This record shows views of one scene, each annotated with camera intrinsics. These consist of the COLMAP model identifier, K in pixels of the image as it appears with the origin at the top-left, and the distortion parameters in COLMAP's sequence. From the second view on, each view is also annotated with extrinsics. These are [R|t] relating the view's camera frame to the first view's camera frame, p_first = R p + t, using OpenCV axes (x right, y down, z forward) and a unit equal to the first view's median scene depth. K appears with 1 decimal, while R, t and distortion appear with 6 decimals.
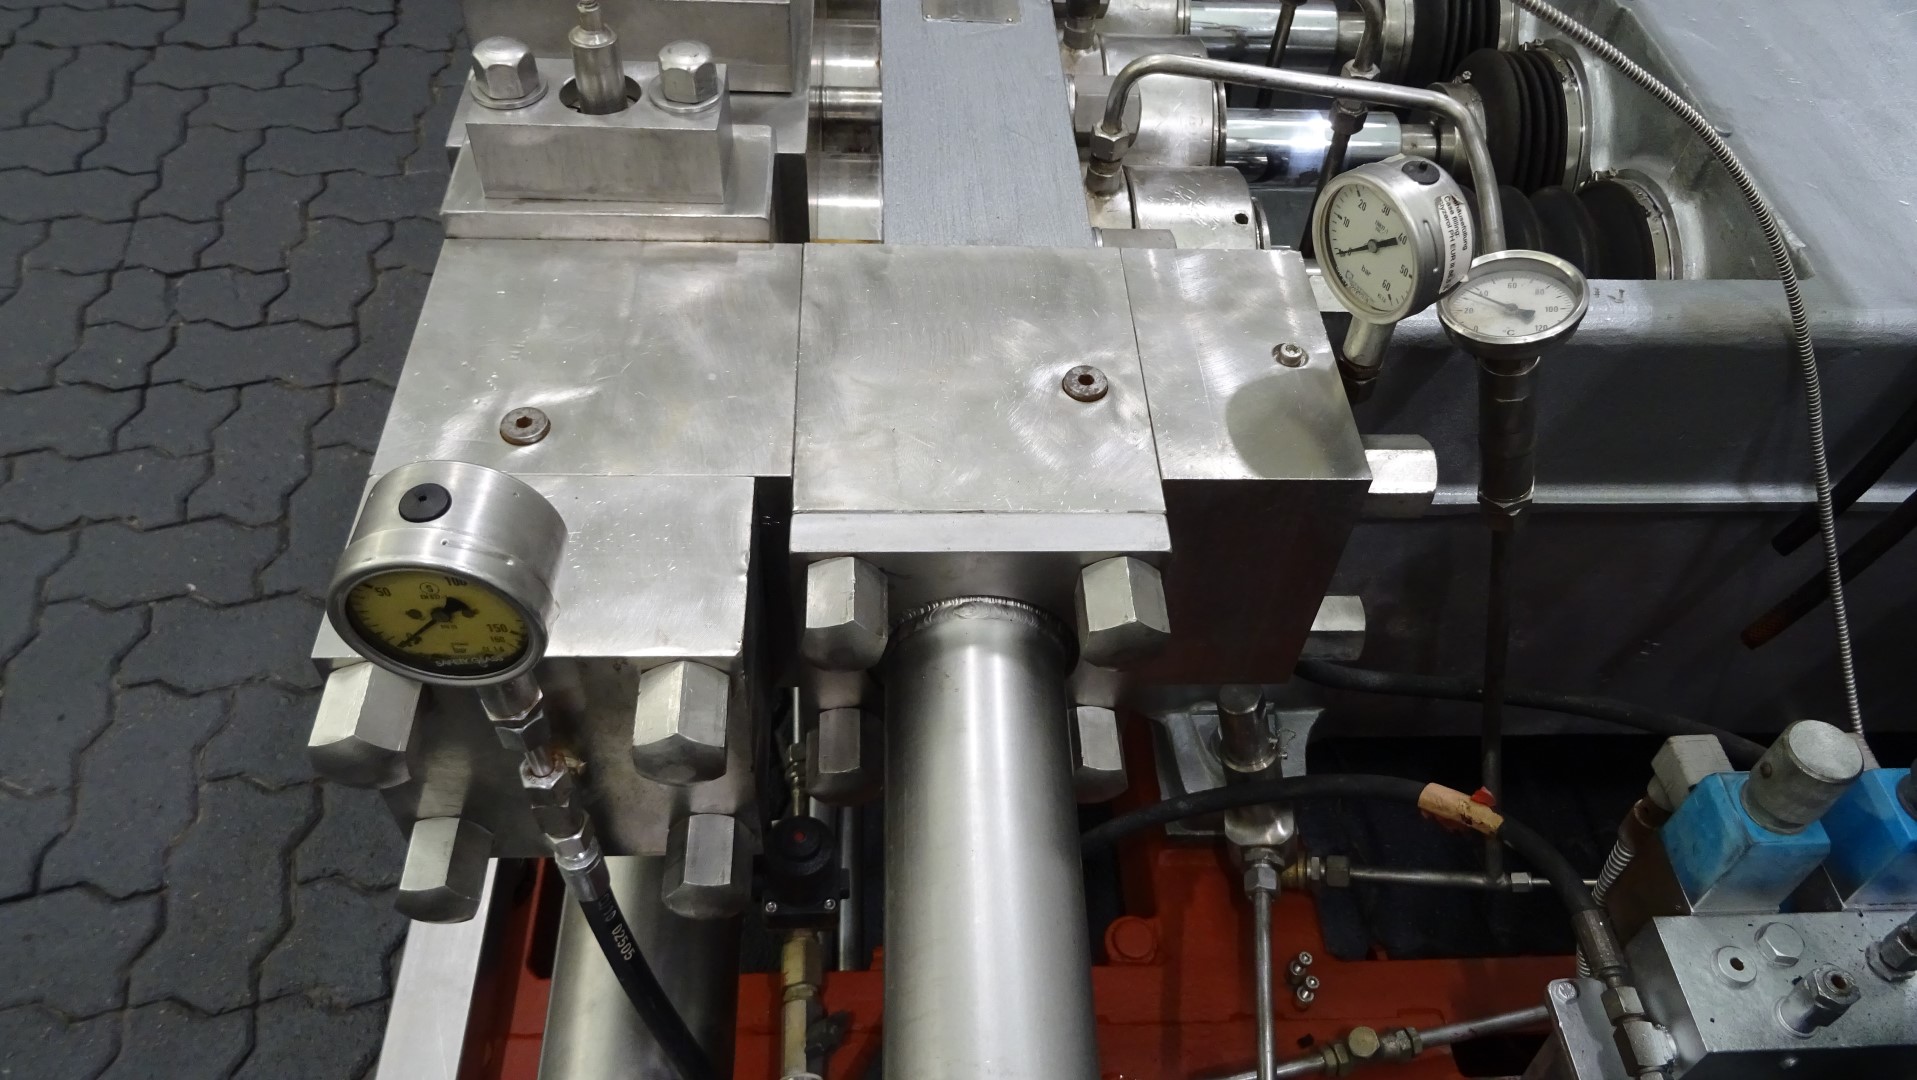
lens RADIAL K [[1387.6, 0, 958.5], [0, 1387.6, 540.0], [0, 0, 1]] dist [-0.000851, -0.003555]
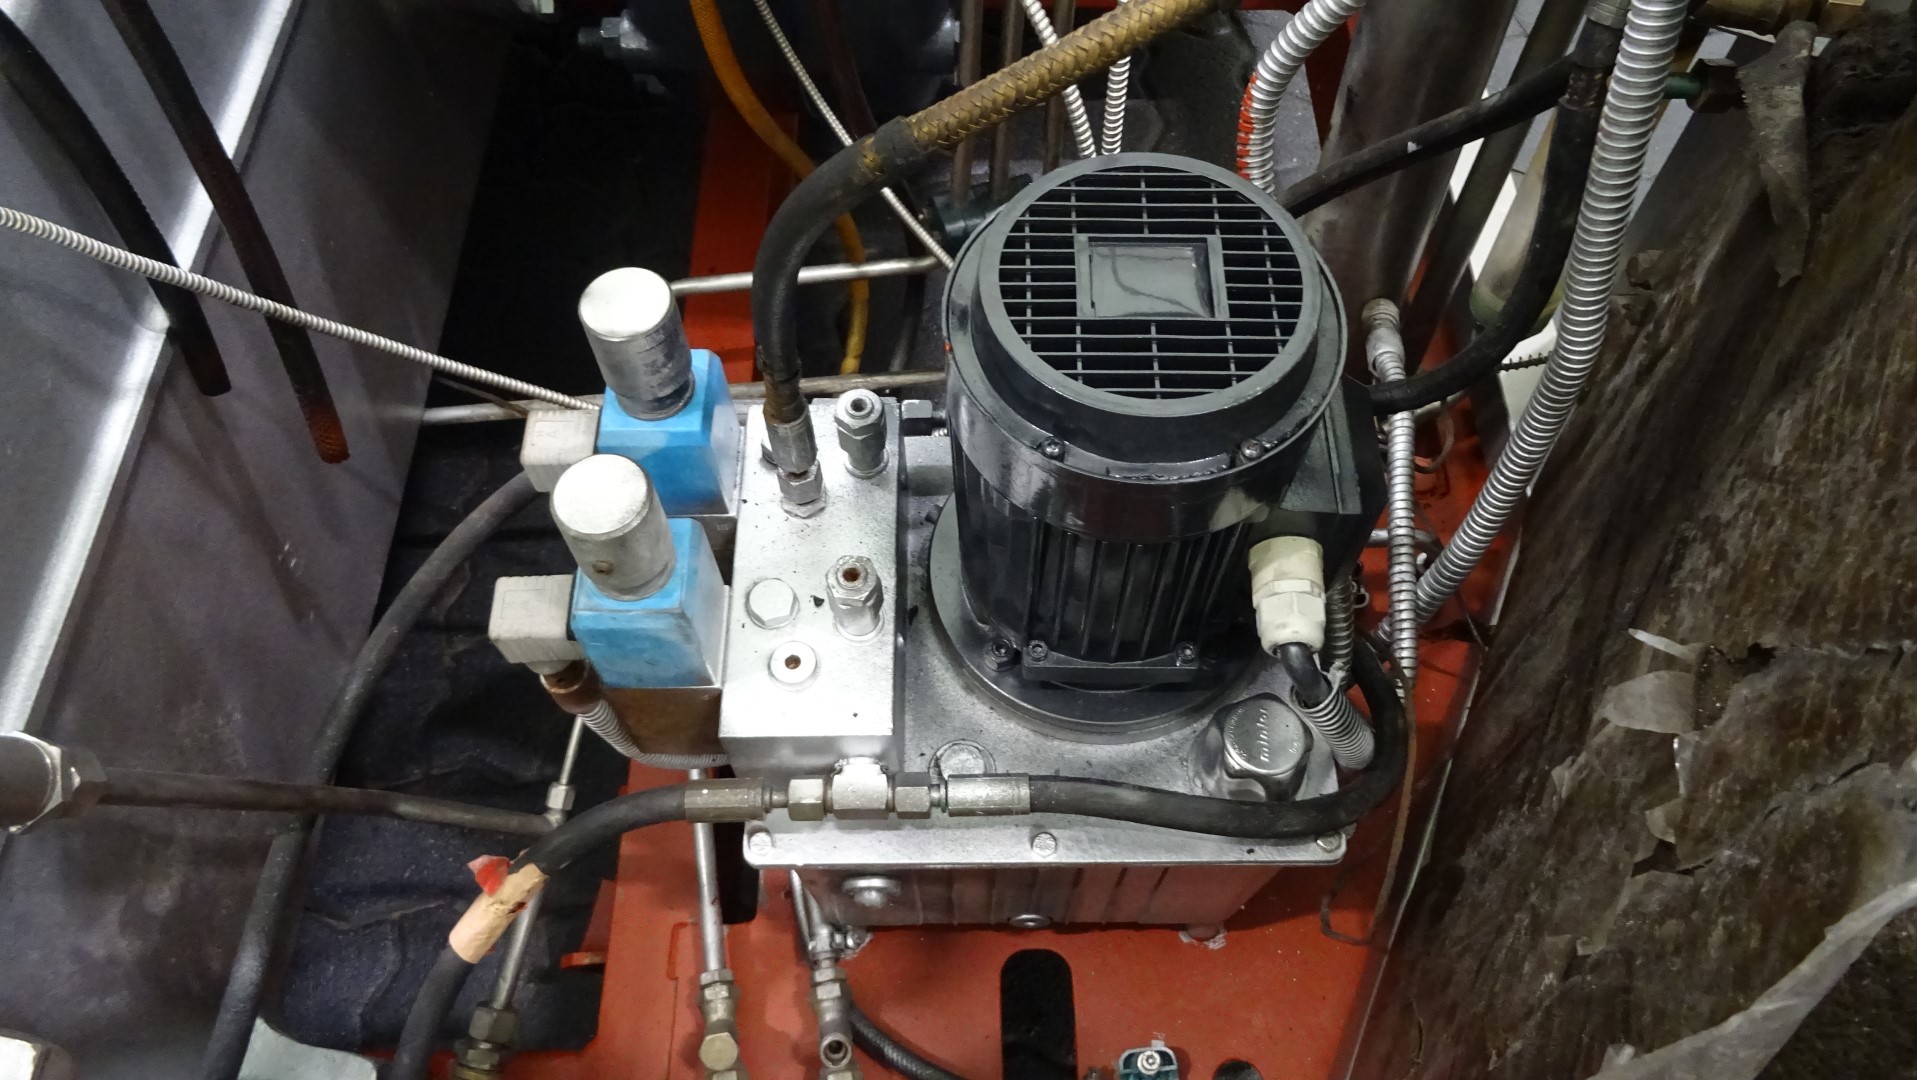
lens RADIAL K [[1360.3, 0, 924.7], [0, 1360.3, 545.6], [0, 0, 1]] dist [0.005653, 0.001833]
pose [[0.045835, -0.892247, 0.449216, 0.251015], [0.762737, 0.321650, 0.561047, -0.101263], [-0.645083, 0.316918, 0.695292, 0.349104]]
